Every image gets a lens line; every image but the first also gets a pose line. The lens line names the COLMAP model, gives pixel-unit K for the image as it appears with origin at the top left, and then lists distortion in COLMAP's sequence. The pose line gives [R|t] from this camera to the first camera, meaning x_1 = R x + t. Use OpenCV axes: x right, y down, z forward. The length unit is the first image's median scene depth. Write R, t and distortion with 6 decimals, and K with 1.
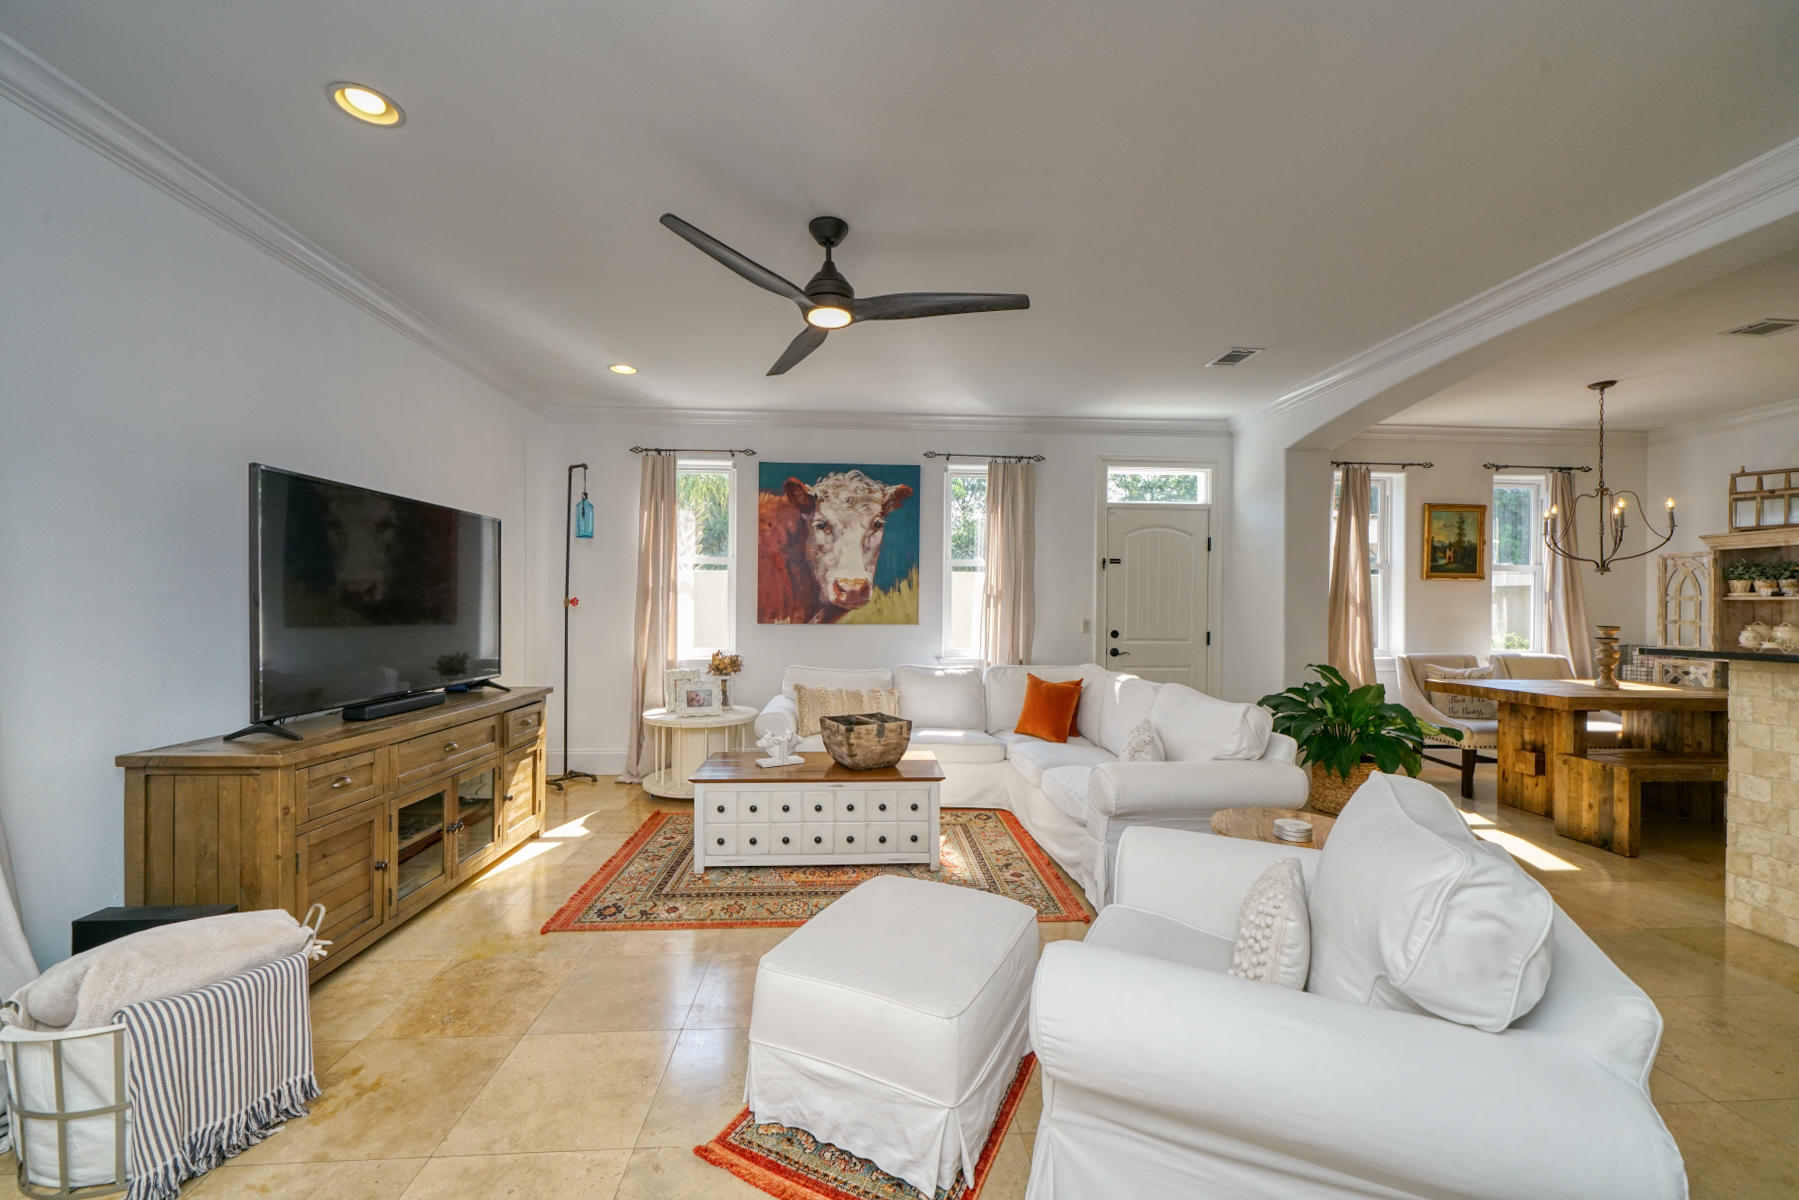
lens RADIAL K [[692.6, 0, 897.9], [0, 692.6, 606.9], [0, 0, 1]] dist [-0.003807, -0.000210]
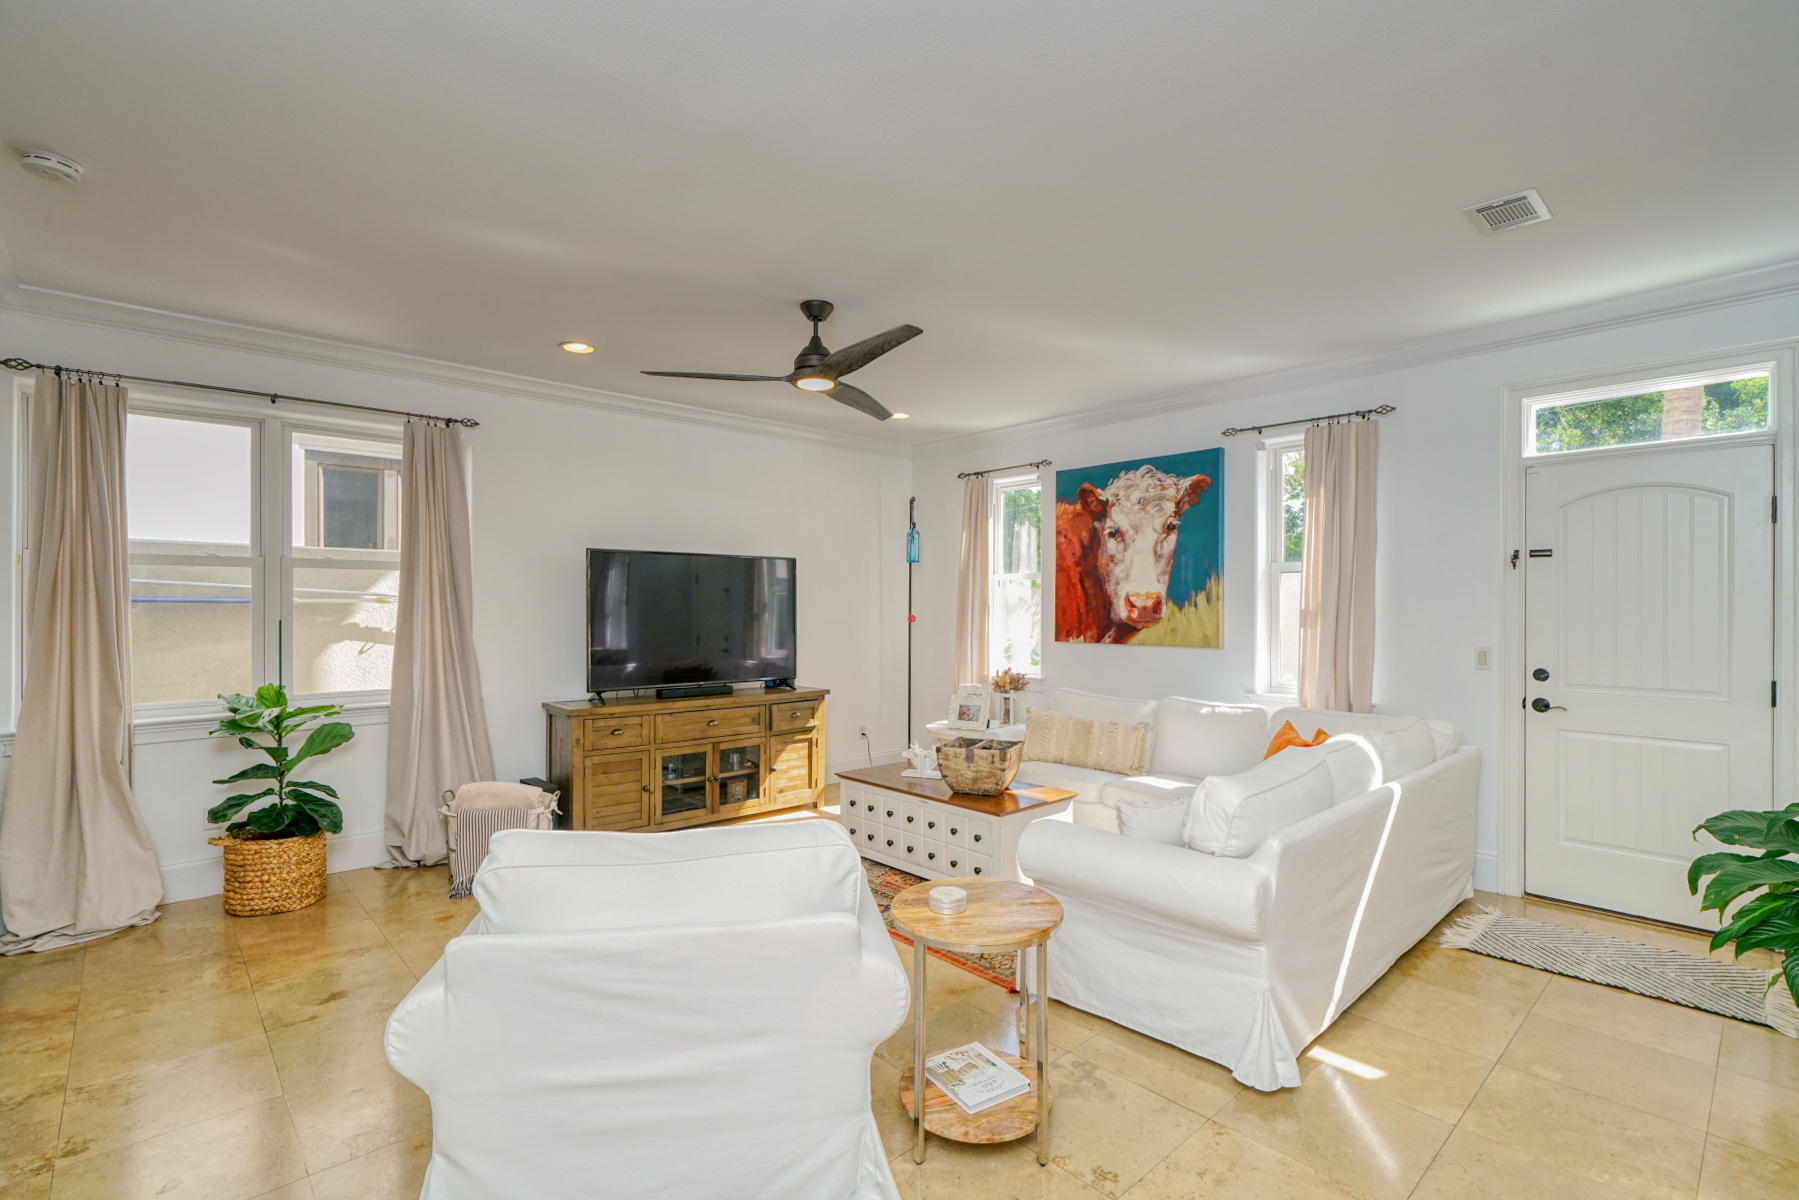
lens RADIAL K [[831.3, 0, 899.8], [0, 831.3, 607.8], [0, 0, 1]] dist [-0.000569, 0.000651]
pose [[0.630873, -0.005805, -0.775864, 0.545056], [0.002810, 0.999983, -0.005198, -0.017076], [0.775881, 0.001099, 0.630879, 0.116178]]
